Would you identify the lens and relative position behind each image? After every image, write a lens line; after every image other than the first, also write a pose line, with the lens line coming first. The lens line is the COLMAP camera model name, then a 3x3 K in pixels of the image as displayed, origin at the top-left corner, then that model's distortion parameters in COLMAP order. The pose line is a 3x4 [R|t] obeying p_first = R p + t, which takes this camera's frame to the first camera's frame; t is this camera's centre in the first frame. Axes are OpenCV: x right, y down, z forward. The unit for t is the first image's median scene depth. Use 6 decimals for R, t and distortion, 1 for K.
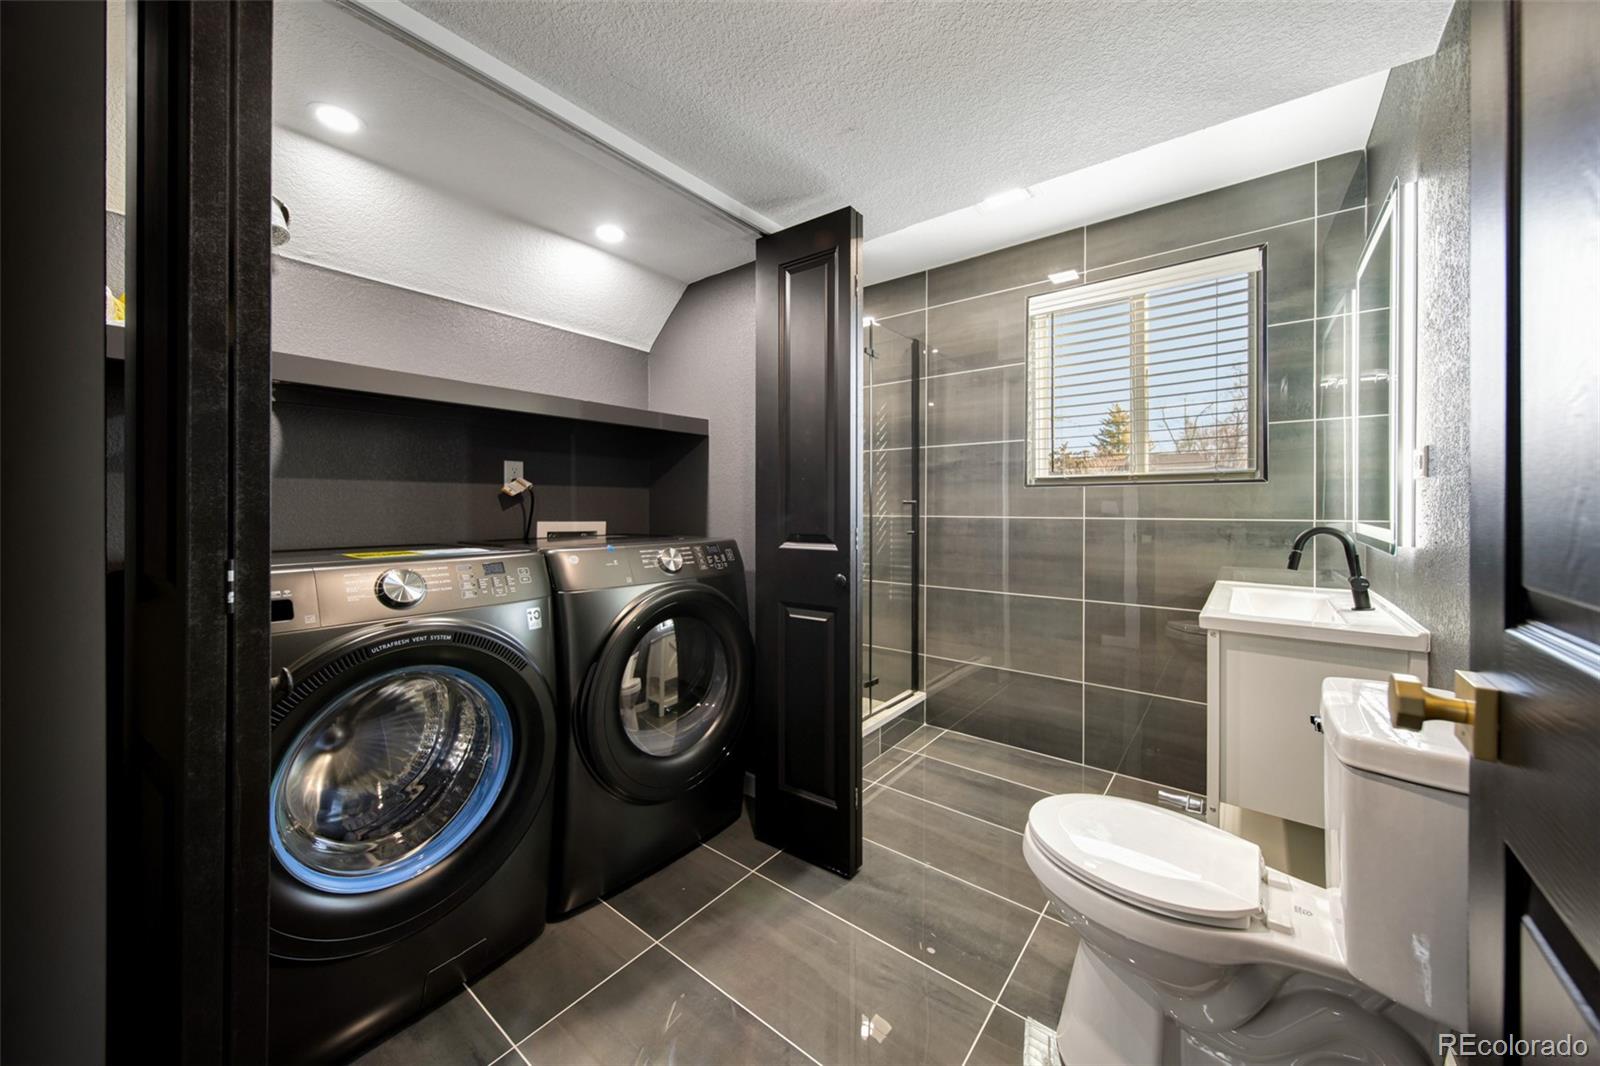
lens RADIAL K [[573.9, 0, 801.5], [0, 573.9, 515.7], [0, 0, 1]] dist [-0.000750, -0.000170]
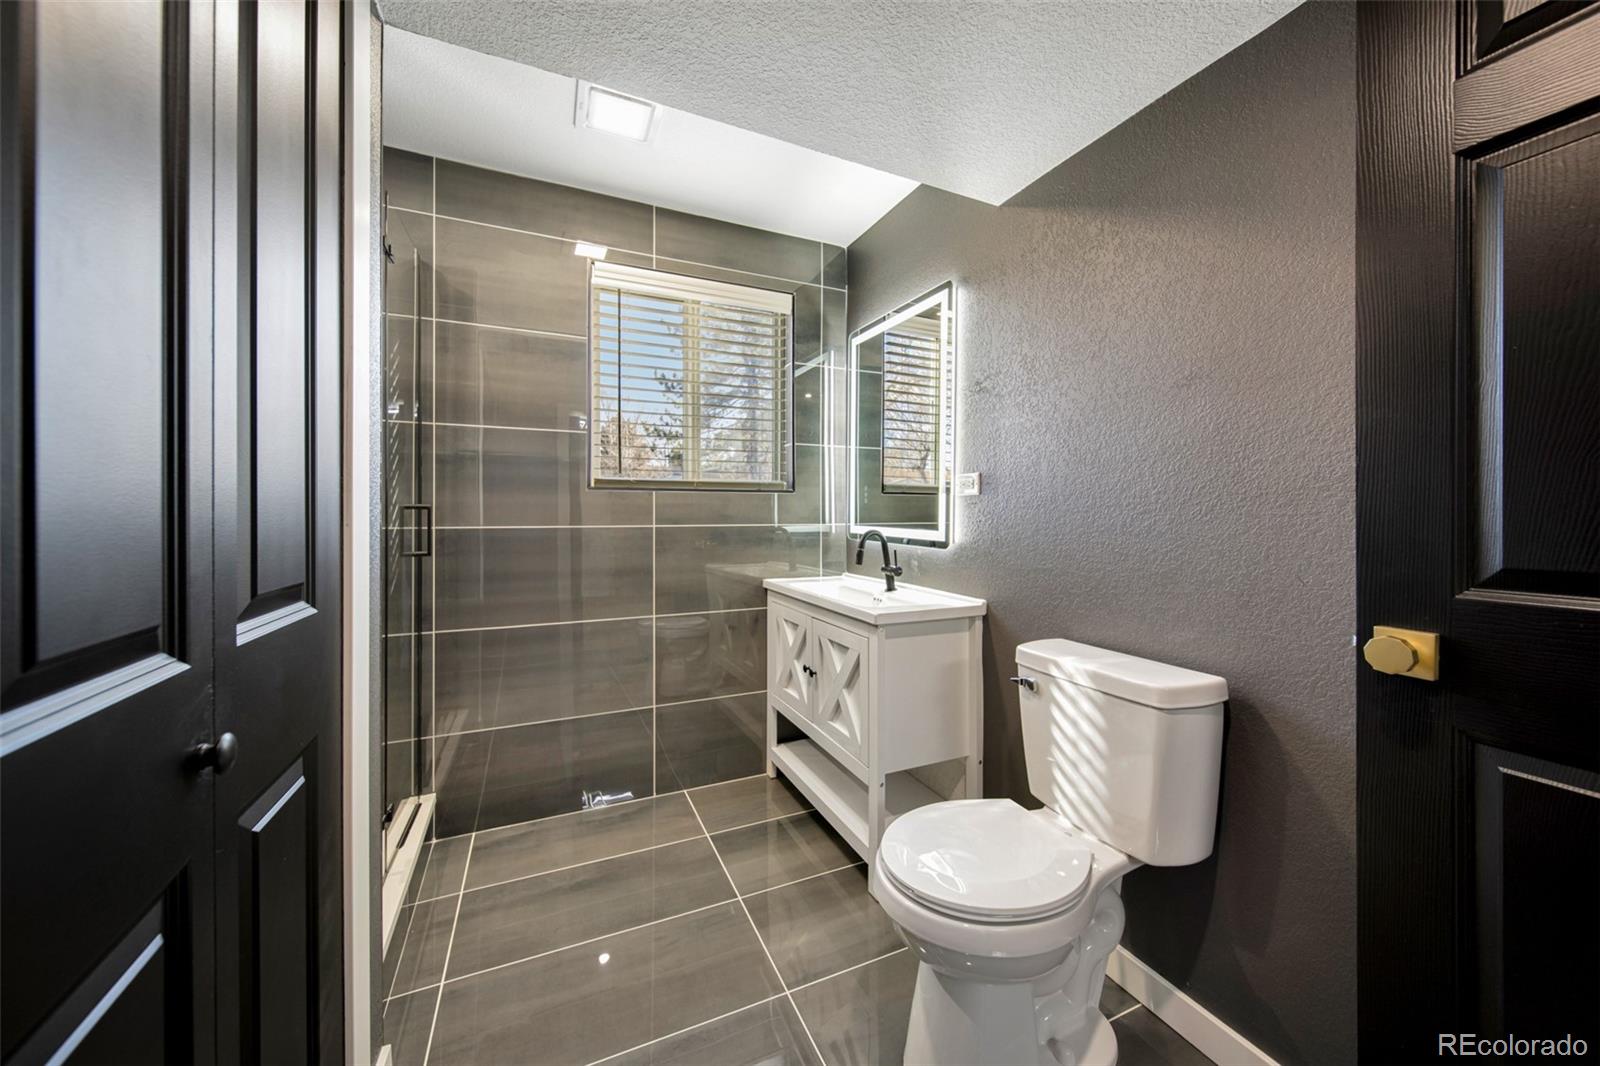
lens RADIAL K [[573.9, 0, 801.5], [0, 573.9, 515.7], [0, 0, 1]] dist [-0.000750, -0.000170]
pose [[0.455875, -0.005193, 0.890029, -0.214437], [0.010247, 0.999947, 0.000586, -0.010028], [-0.889985, 0.008853, 0.455904, 0.378554]]
